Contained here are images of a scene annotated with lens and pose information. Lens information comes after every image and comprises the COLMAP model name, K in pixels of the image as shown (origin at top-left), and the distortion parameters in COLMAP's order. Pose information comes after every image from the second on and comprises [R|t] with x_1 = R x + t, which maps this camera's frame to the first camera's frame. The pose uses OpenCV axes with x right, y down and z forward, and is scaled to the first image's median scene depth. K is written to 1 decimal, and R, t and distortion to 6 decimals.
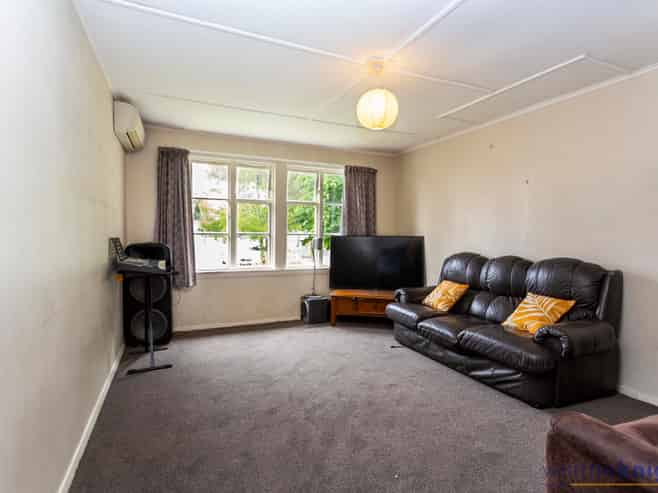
lens RADIAL K [[378.8, 0, 329.0], [0, 378.8, 246.5], [0, 0, 1]] dist [-0.005600, -0.000846]
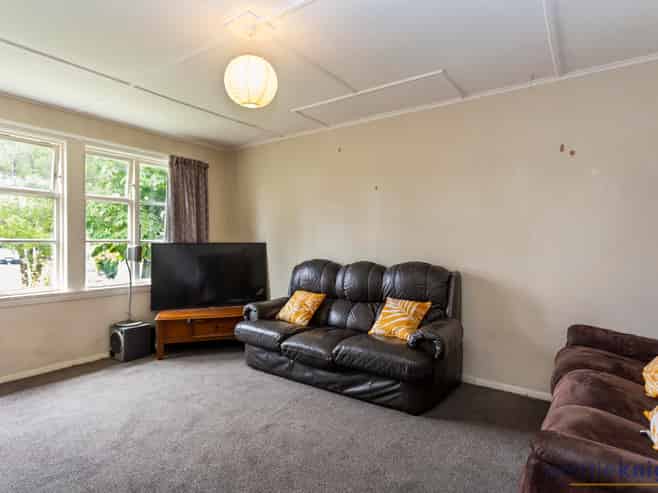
lens RADIAL K [[378.8, 0, 329.0], [0, 378.8, 246.5], [0, 0, 1]] dist [-0.005600, -0.000846]
pose [[0.857634, -0.014362, 0.514060, -0.107146], [0.022880, 0.999686, -0.010242, -0.006284], [-0.513752, 0.020545, 0.857693, 0.187137]]
